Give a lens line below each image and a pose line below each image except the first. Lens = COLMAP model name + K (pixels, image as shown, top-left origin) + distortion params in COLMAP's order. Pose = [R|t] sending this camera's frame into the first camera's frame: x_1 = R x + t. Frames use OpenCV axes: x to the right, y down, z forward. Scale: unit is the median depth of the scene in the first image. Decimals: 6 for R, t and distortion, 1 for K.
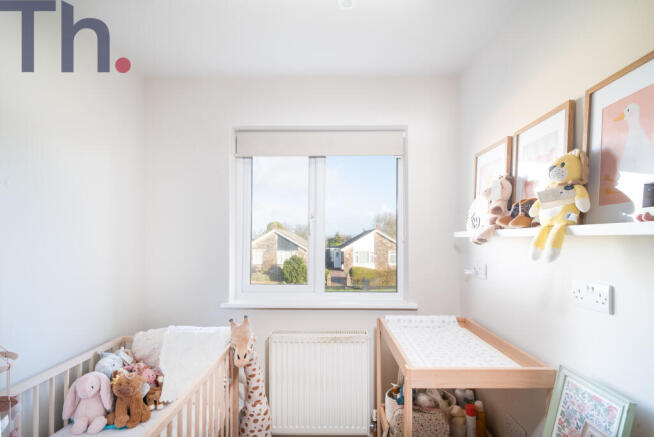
lens RADIAL K [[308.0, 0, 327.0], [0, 308.0, 218.5], [0, 0, 1]] dist [-0.001973, -0.001054]
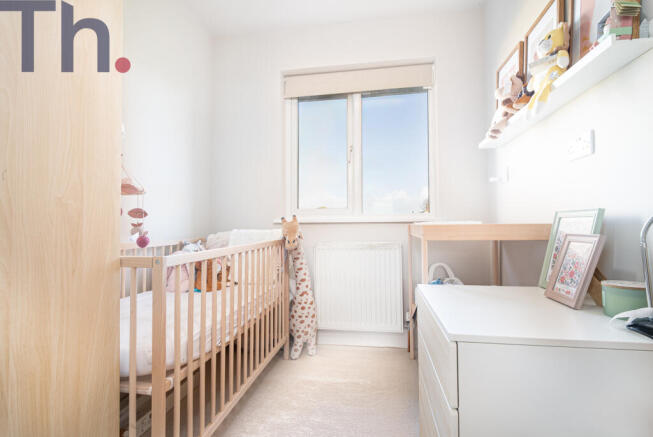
lens RADIAL K [[328.4, 0, 326.5], [0, 328.4, 218.5], [0, 0, 1]] dist [-0.000467, -0.000253]
pose [[0.988677, -0.013007, -0.149492, 0.050914], [0.010647, 0.999806, -0.016574, 0.334857], [0.149679, 0.014795, 0.988624, -0.241880]]
